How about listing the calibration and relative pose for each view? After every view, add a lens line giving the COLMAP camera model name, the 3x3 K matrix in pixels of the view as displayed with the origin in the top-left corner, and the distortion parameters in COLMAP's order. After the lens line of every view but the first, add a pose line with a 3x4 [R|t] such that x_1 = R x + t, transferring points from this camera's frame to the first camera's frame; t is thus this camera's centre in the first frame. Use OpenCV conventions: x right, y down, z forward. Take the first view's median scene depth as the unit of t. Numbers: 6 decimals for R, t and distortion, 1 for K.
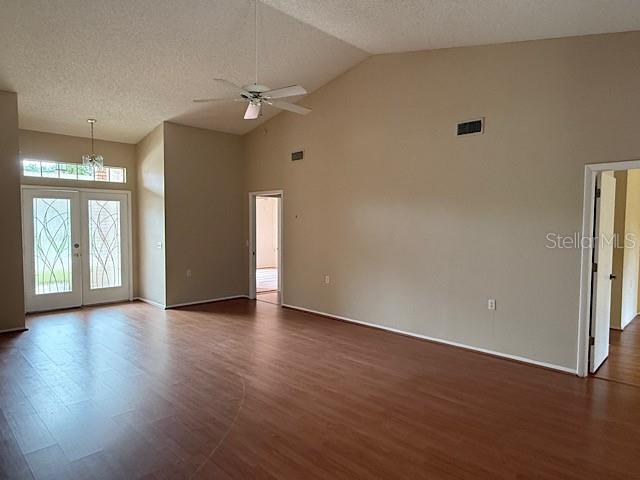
lens RADIAL K [[408.4, 0, 316.0], [0, 408.4, 244.6], [0, 0, 1]] dist [0.004426, -0.000940]
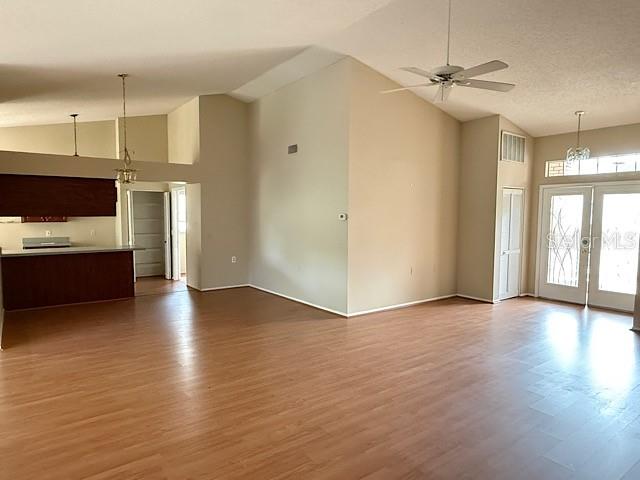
lens RADIAL K [[408.4, 0, 316.0], [0, 408.4, 244.6], [0, 0, 1]] dist [0.004426, -0.000940]
pose [[-0.146258, 0.068258, -0.986889, 0.531526], [-0.056621, 0.995404, 0.077239, -0.033614], [0.987625, 0.067175, -0.141721, 0.562828]]
